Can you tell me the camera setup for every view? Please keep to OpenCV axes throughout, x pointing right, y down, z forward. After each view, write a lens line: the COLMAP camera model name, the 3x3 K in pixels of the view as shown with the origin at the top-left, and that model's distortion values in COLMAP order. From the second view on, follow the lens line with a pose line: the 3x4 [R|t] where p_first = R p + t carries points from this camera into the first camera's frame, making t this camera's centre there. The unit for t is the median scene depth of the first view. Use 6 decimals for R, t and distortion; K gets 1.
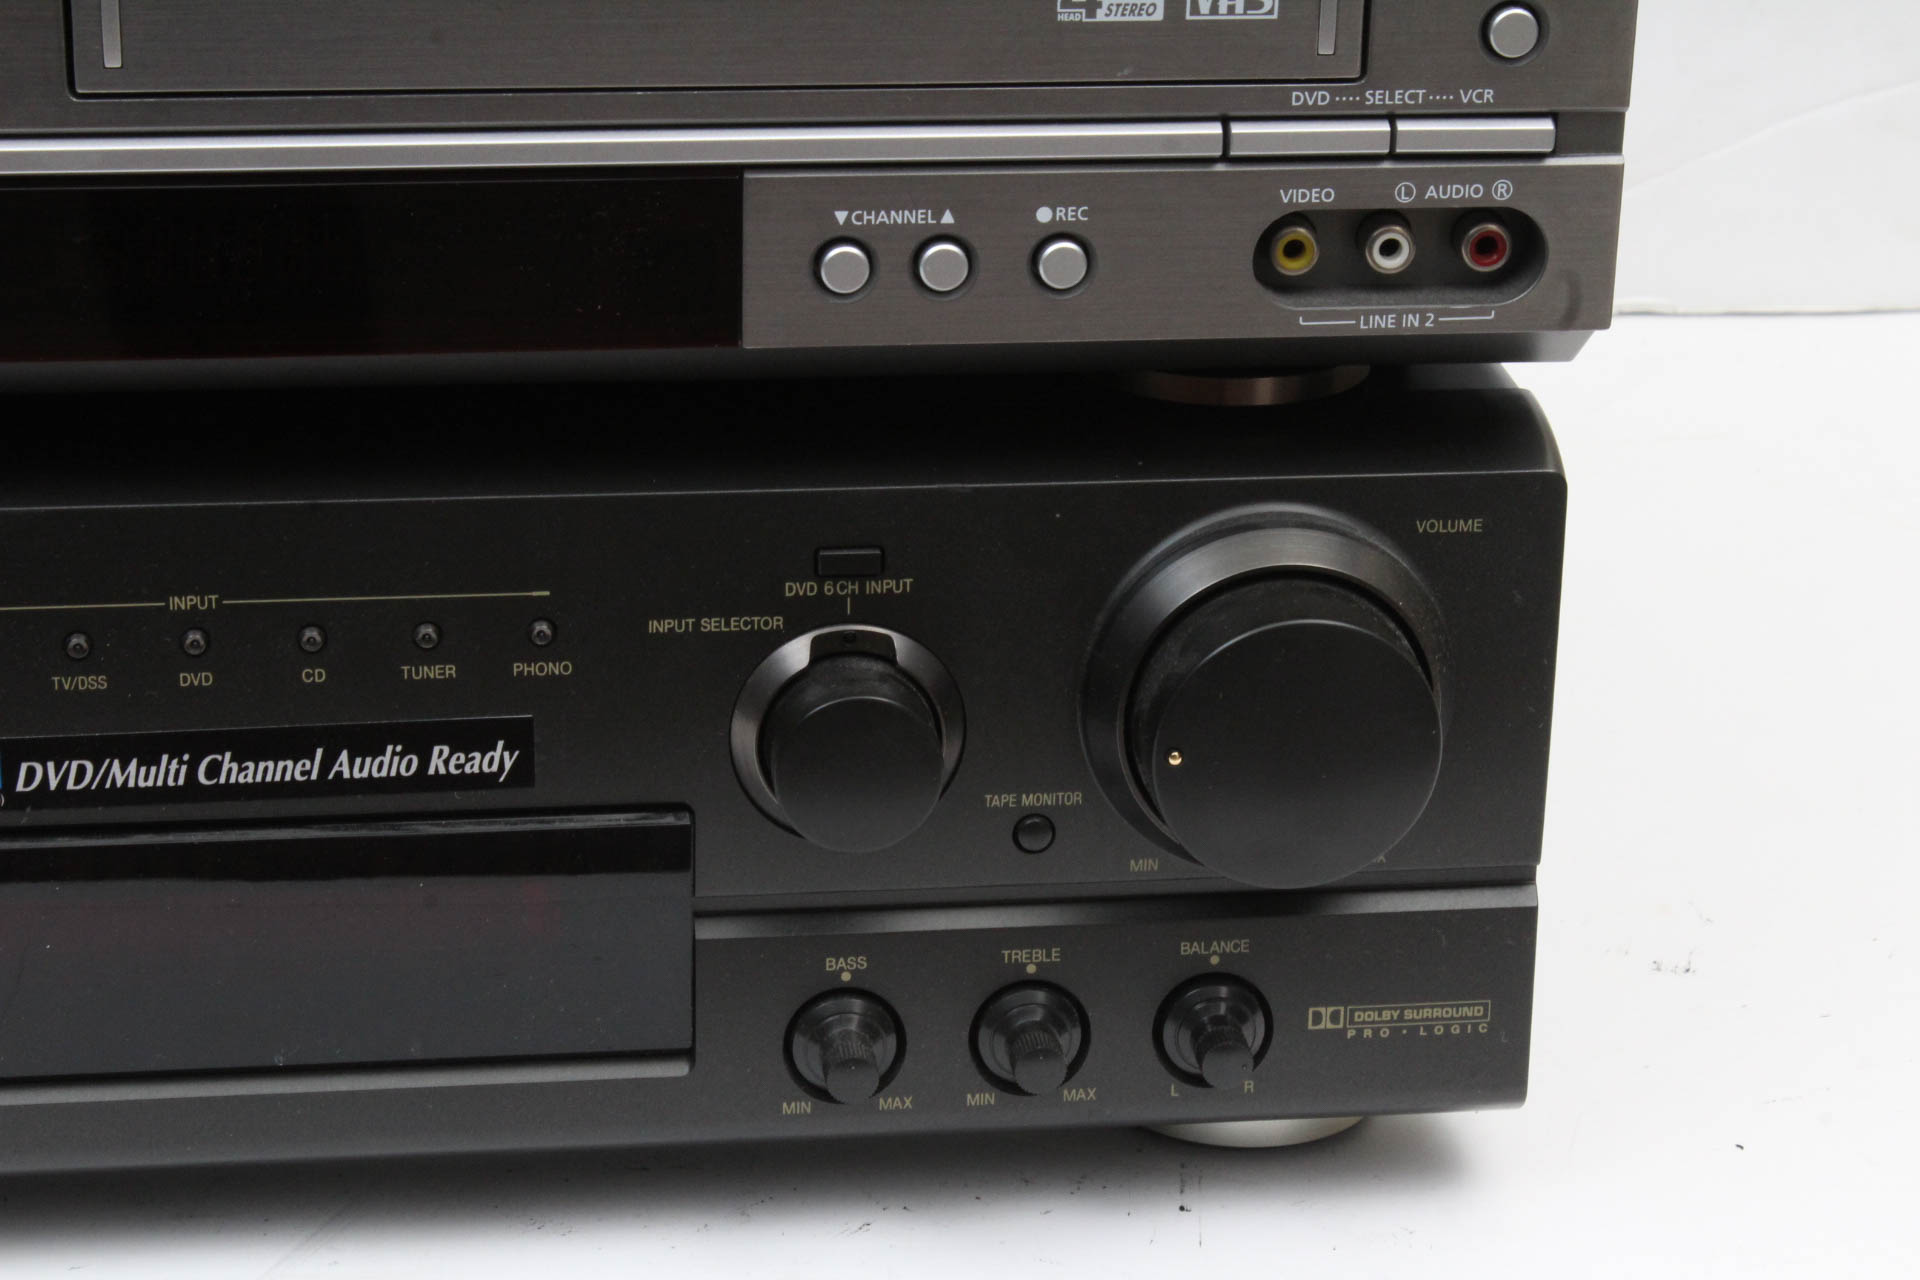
lens RADIAL K [[4521.7, 0, 946.9], [0, 4521.7, 620.6], [0, 0, 1]] dist [0.072762, 0.000000]
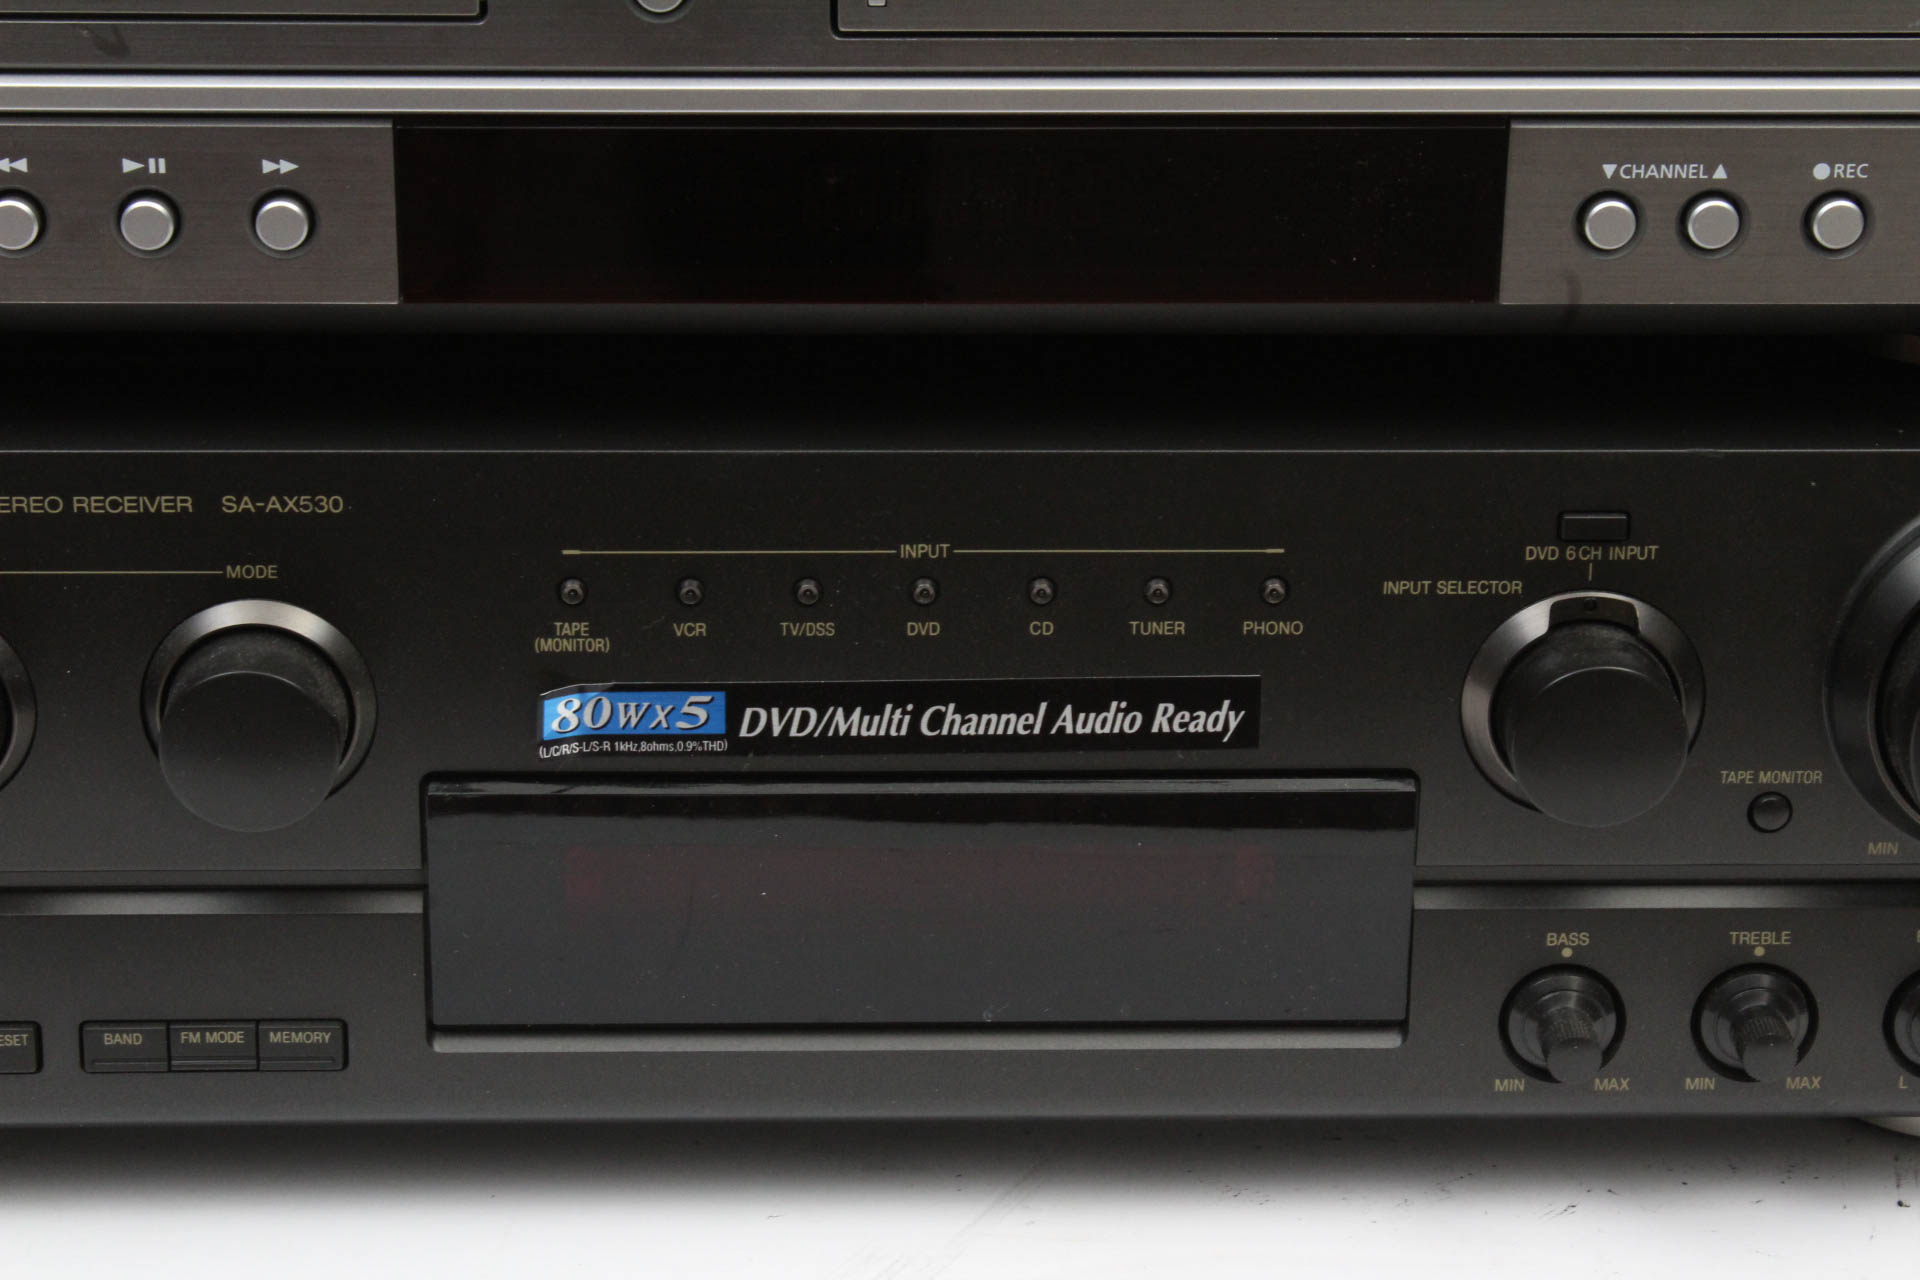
lens RADIAL K [[4521.7, 0, 950.8], [0, 4521.7, 621.7], [0, 0, 1]] dist [0.072762, 0.000000]
pose [[0.995337, 0.029004, -0.091997, -0.068924], [-0.027365, 0.999444, 0.019030, -0.007372], [0.092498, -0.016424, 0.995577, 0.023225]]
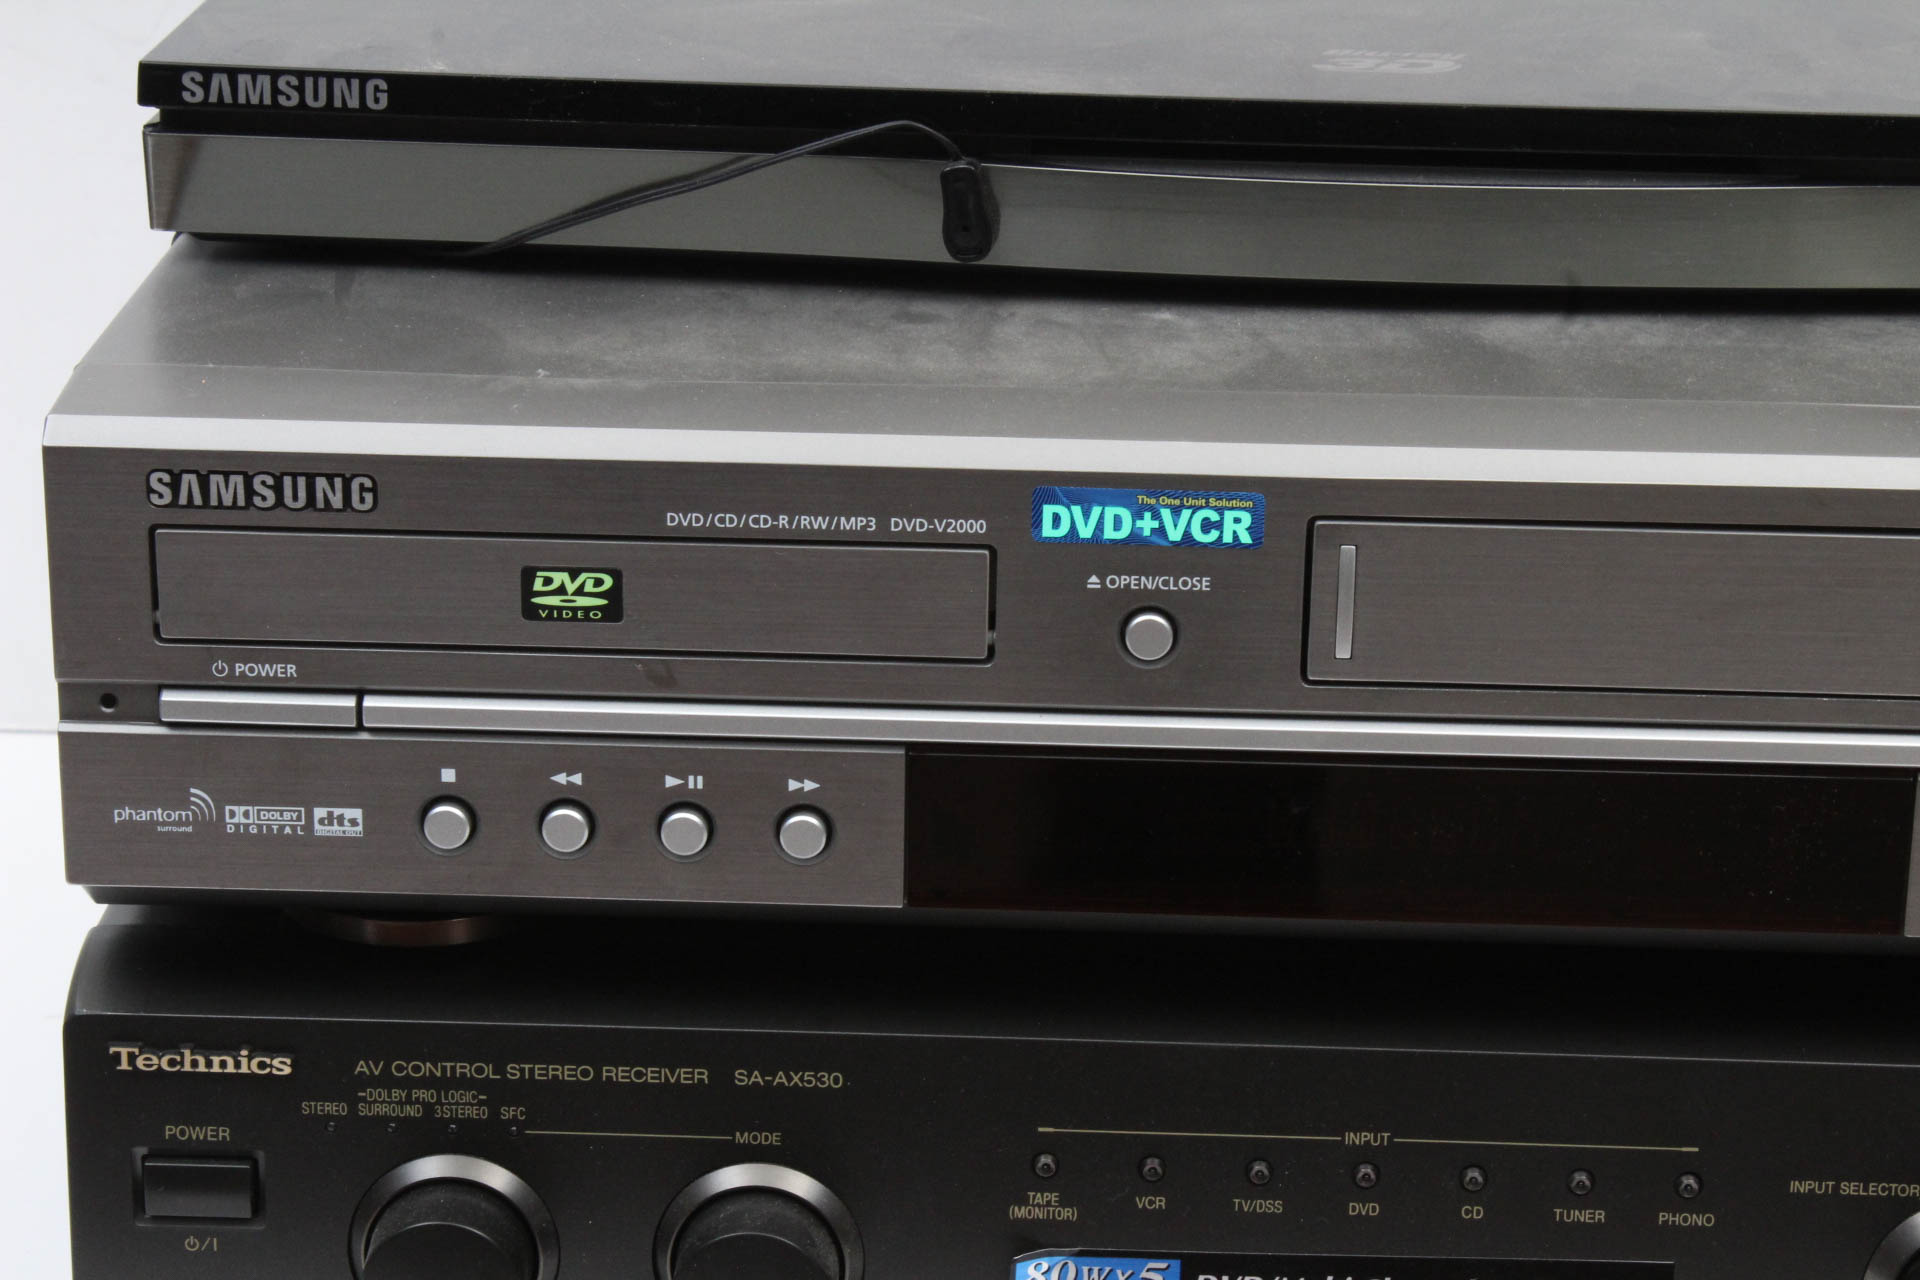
lens RADIAL K [[4521.7, 0, 953.1], [0, 4521.7, 620.9], [0, 0, 1]] dist [0.072762, 0.000000]
pose [[0.985692, 0.047515, -0.161721, -0.093673], [-0.056657, 0.997018, -0.052393, -0.063839], [0.158750, 0.060806, 0.985445, -0.083248]]
